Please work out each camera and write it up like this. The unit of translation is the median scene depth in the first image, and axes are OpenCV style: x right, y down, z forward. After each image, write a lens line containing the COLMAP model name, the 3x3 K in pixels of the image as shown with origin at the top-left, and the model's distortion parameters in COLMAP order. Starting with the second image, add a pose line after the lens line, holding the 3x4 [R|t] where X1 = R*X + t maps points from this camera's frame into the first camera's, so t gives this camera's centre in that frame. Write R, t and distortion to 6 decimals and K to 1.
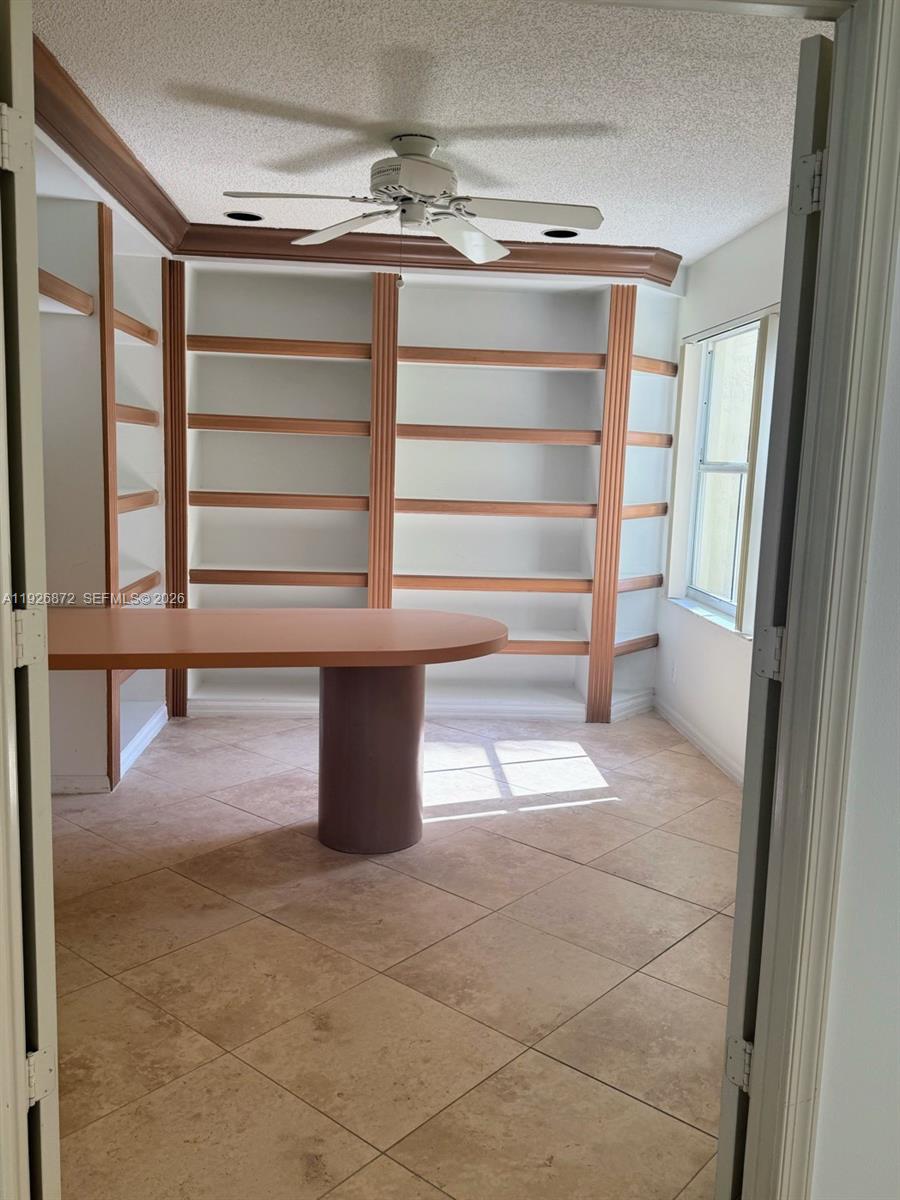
lens RADIAL K [[1002.4, 0, 452.4], [0, 1002.4, 624.9], [0, 0, 1]] dist [0.077061, -0.062495]
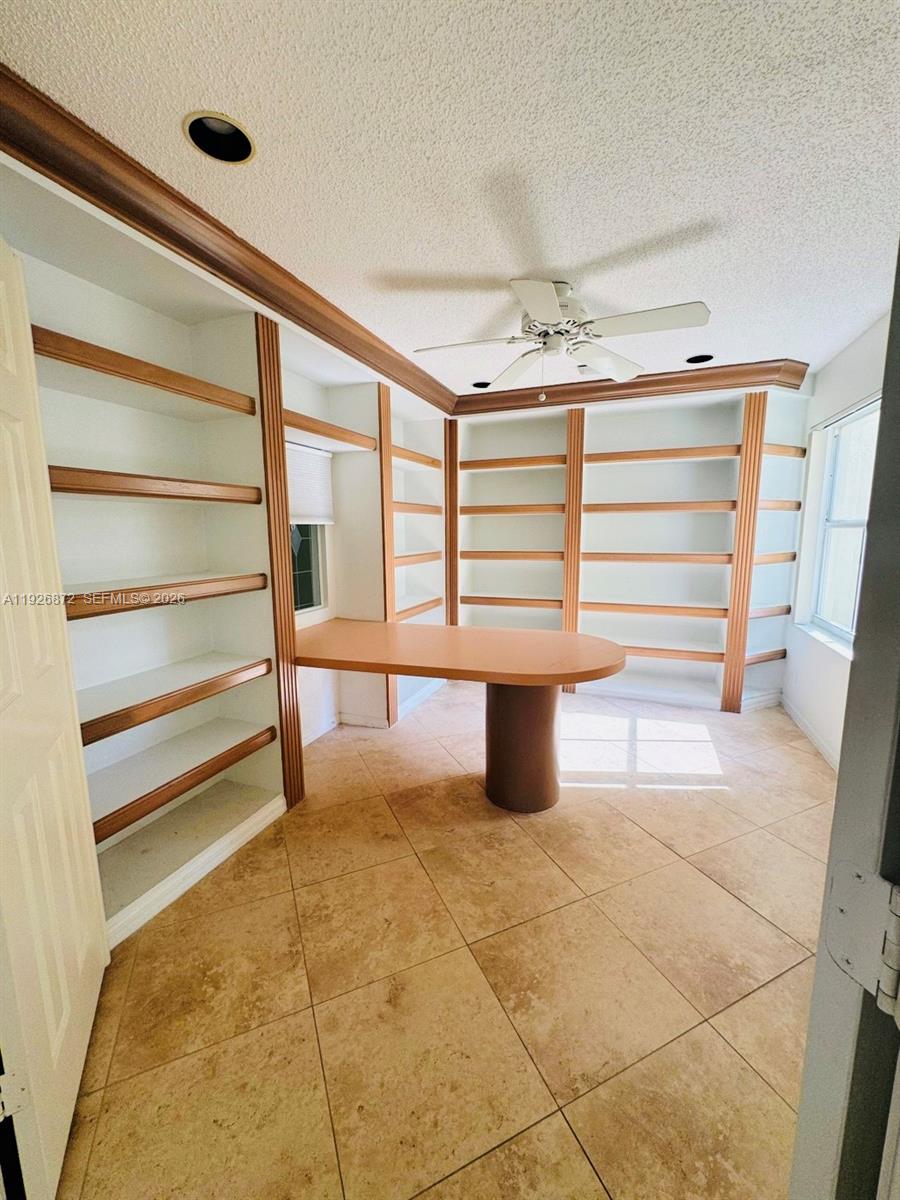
lens RADIAL K [[478.1, 0, 453.9], [0, 478.1, 604.4], [0, 0, 1]] dist [-0.006954, 0.001558]
pose [[0.903583, 0.027510, -0.427528, 0.097224], [-0.033499, 0.999418, -0.006491, -0.041664], [0.427101, 0.020187, 0.903979, 0.301760]]
